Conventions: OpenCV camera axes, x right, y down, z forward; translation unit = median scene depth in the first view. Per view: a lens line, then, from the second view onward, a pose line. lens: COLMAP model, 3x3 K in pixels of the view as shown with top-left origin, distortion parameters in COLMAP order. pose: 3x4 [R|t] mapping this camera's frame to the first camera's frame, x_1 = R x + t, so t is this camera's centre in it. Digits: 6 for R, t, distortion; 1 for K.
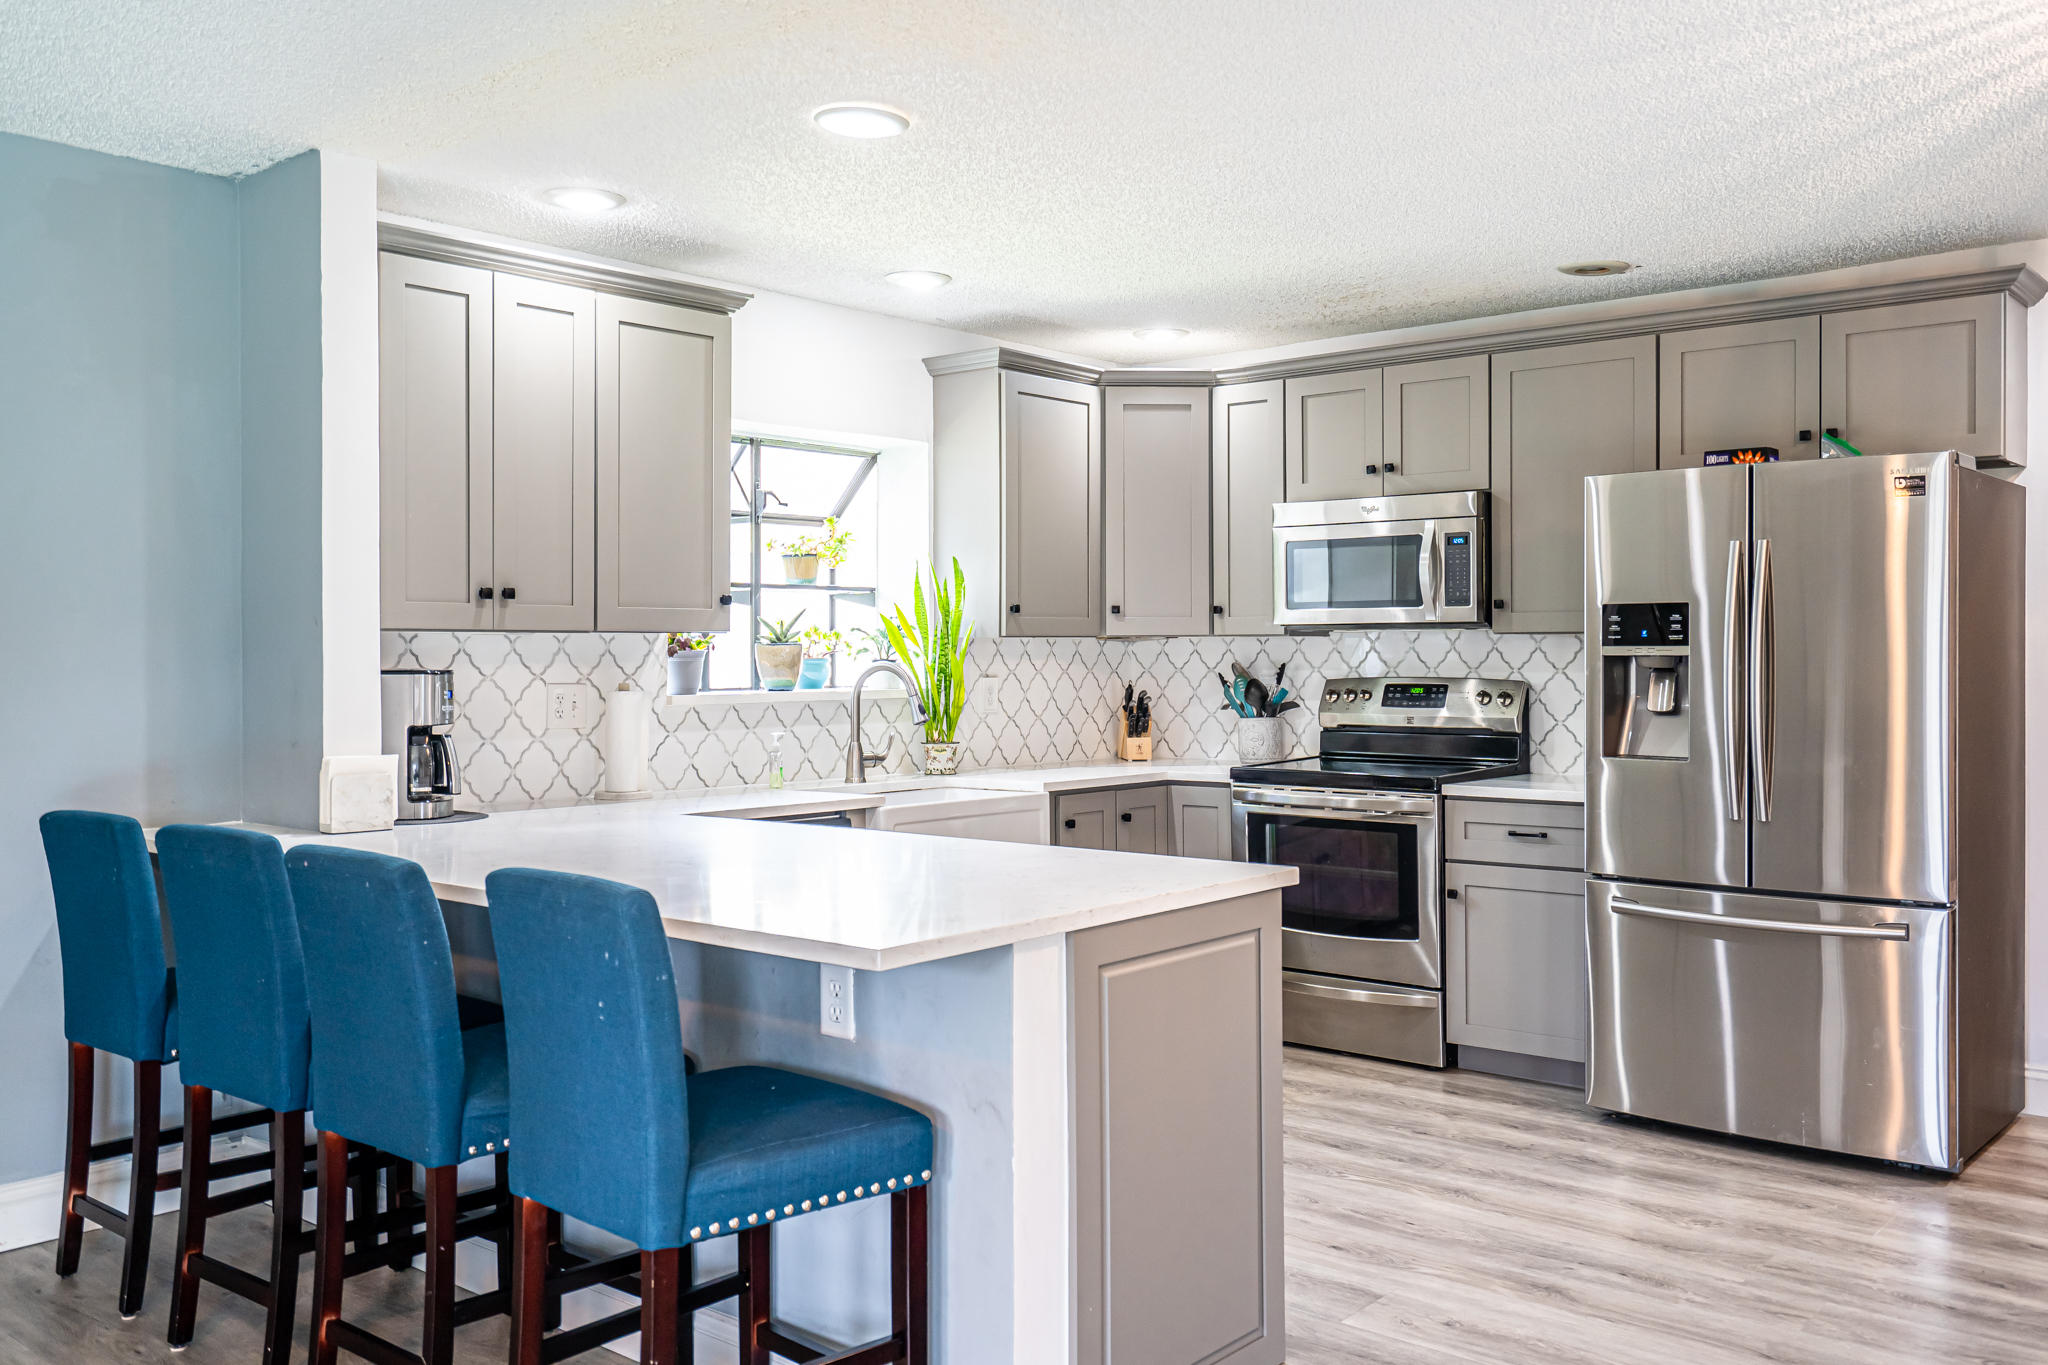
lens RADIAL K [[1715.1, 0, 1031.0], [0, 1715.1, 646.8], [0, 0, 1]] dist [0.012541, -0.035971]
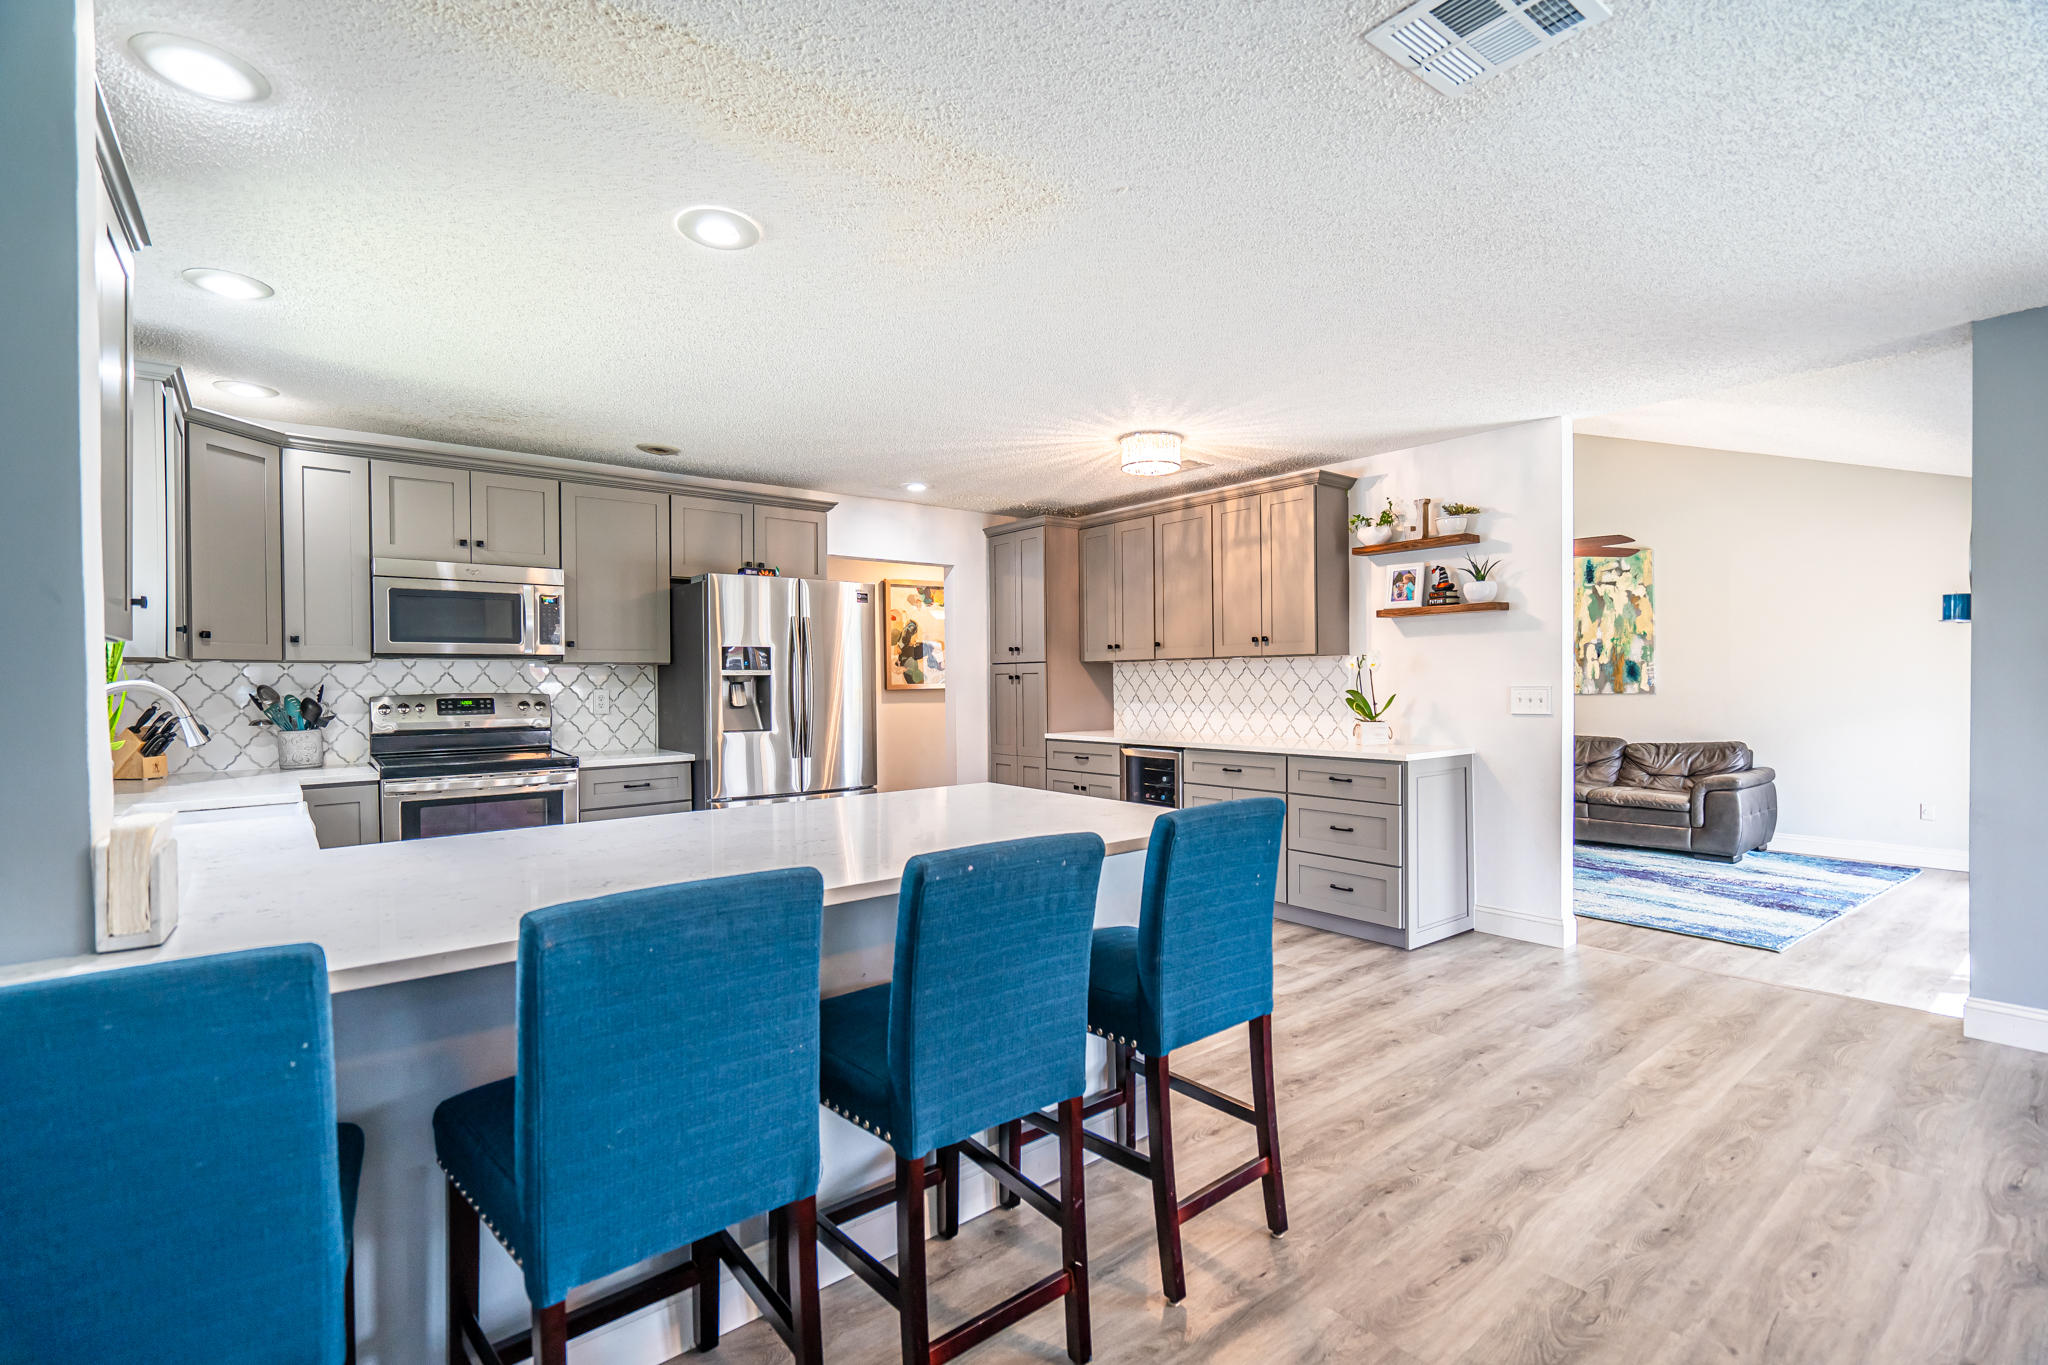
lens RADIAL K [[928.3, 0, 1021.8], [0, 928.3, 688.7], [0, 0, 1]] dist [-0.009901, 0.005002]
pose [[0.181746, -0.009071, 0.983304, -0.477493], [0.003583, 0.999957, 0.008563, 0.009666], [-0.983339, 0.001967, 0.181770, 0.446065]]
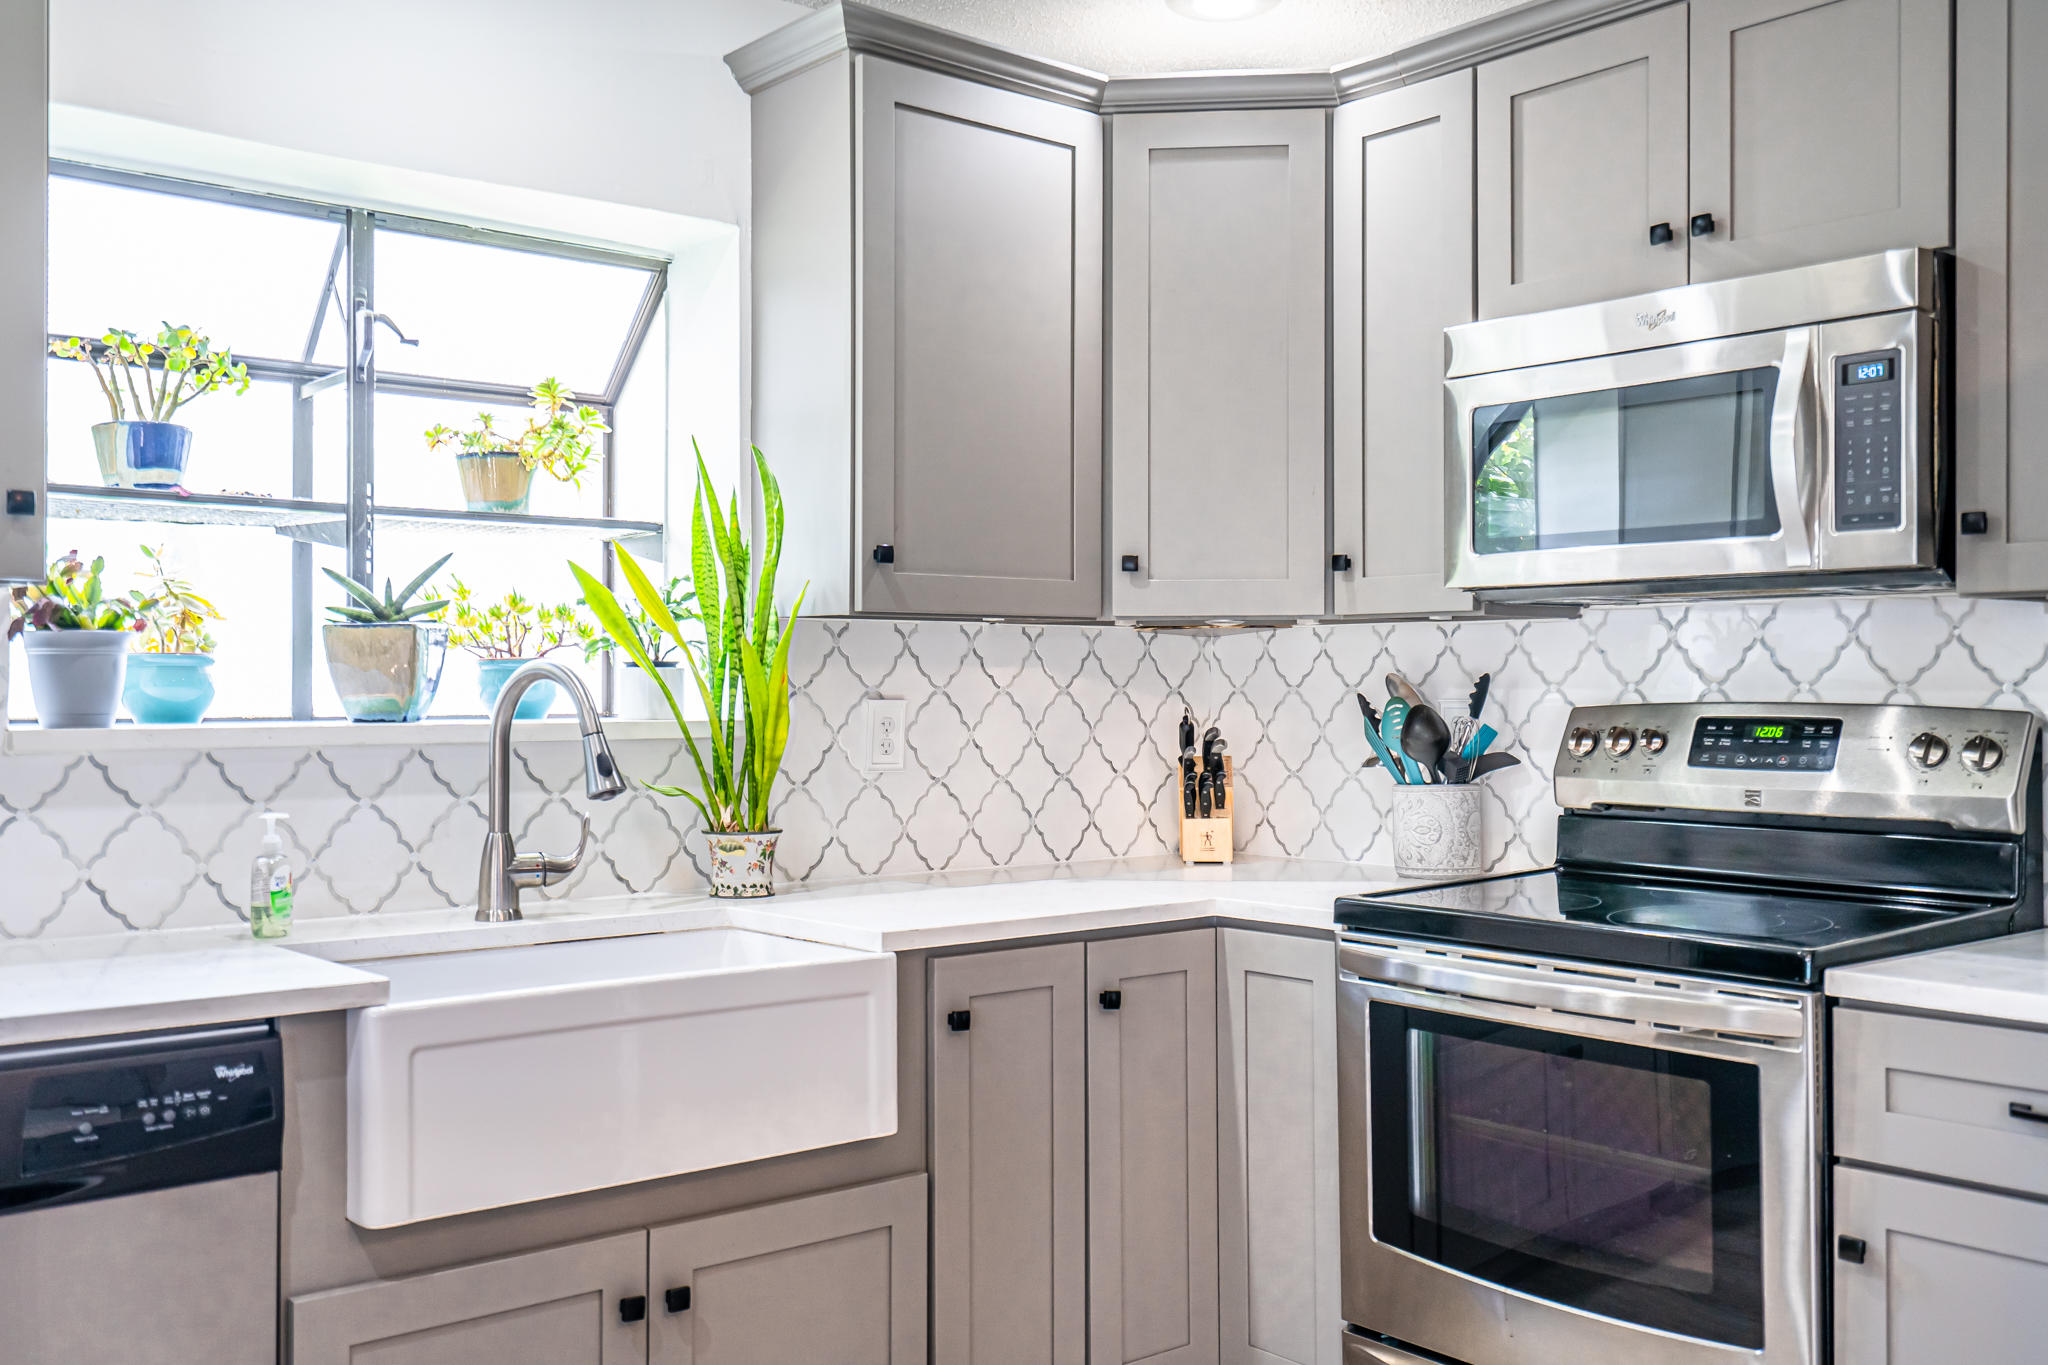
lens RADIAL K [[1886.0, 0, 1015.0], [0, 1886.0, 684.3], [0, 0, 1]] dist [-0.001875, 0.000000]
pose [[0.984916, 0.003335, -0.173003, 0.124841], [-0.002748, 0.999990, 0.003630, 0.012575], [0.173013, -0.003100, 0.984915, 0.516579]]
